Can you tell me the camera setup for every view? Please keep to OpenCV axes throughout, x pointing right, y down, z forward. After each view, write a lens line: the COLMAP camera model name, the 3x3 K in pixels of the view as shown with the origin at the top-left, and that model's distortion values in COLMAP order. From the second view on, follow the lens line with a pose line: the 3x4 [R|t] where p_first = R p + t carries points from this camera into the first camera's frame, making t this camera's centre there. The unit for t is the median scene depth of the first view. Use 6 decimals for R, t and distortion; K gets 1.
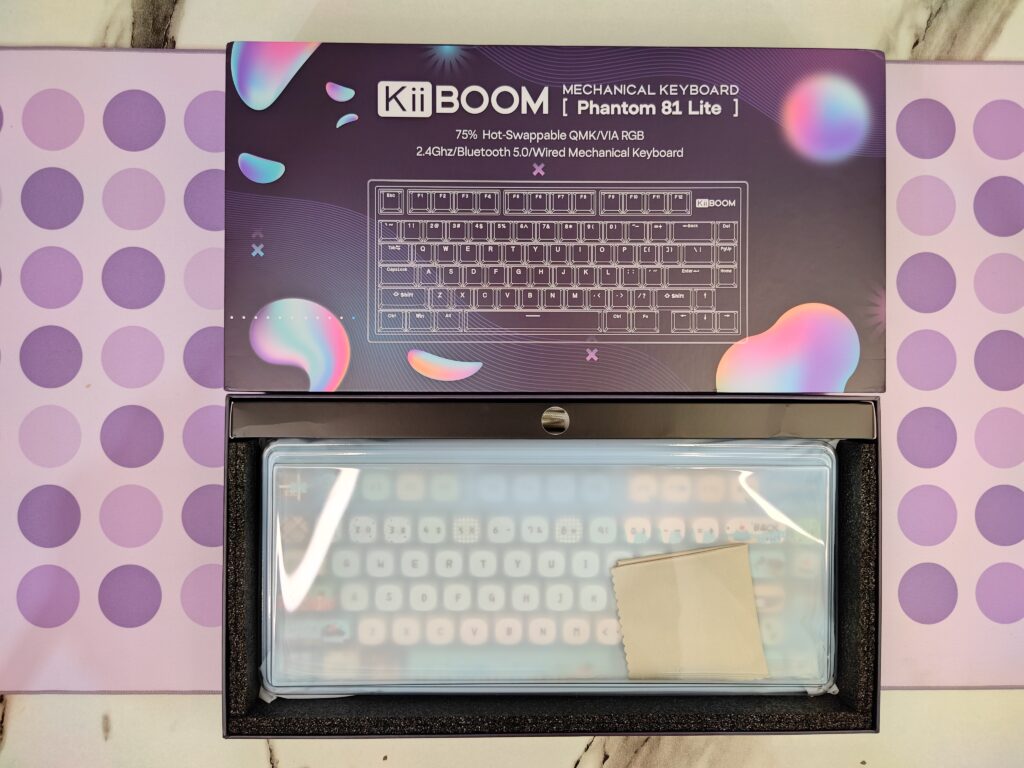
lens RADIAL K [[700.5, 0, 517.6], [0, 700.5, 381.1], [0, 0, 1]] dist [0.051023, -0.001862]
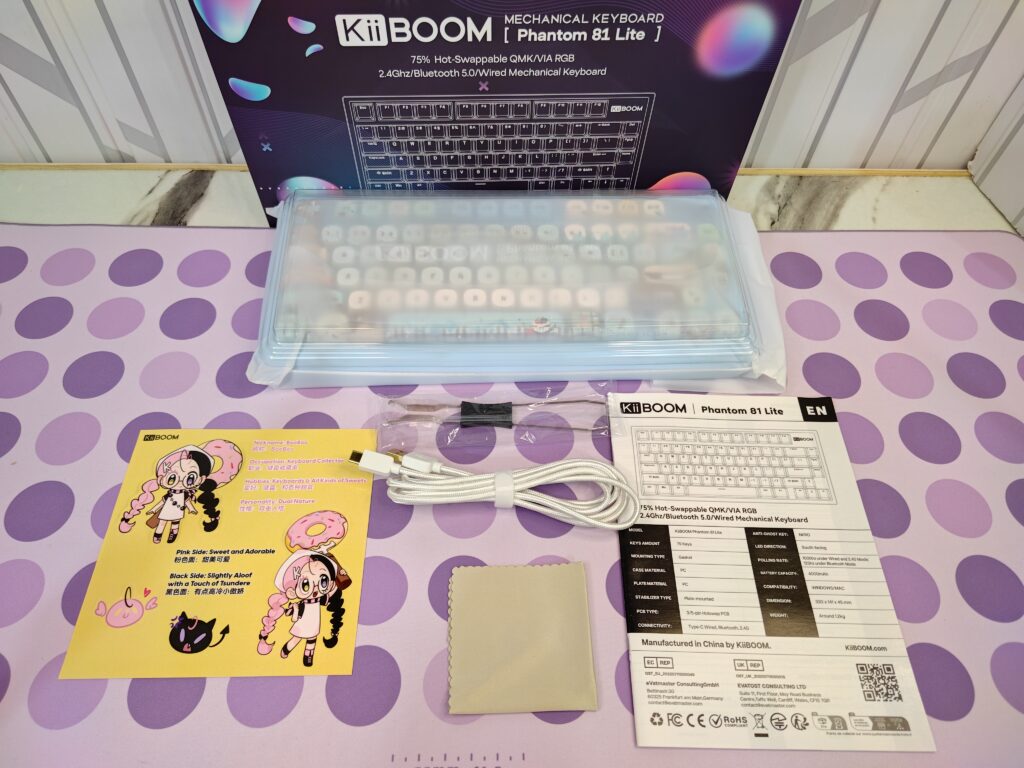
lens RADIAL K [[700.5, 0, 502.4], [0, 700.5, 387.2], [0, 0, 1]] dist [0.051023, -0.001862]
pose [[0.999669, -0.013373, 0.021980, 0.028559], [-0.011486, 0.532505, 0.846349, -1.043319], [-0.023023, -0.846321, 0.532176, -0.070793]]
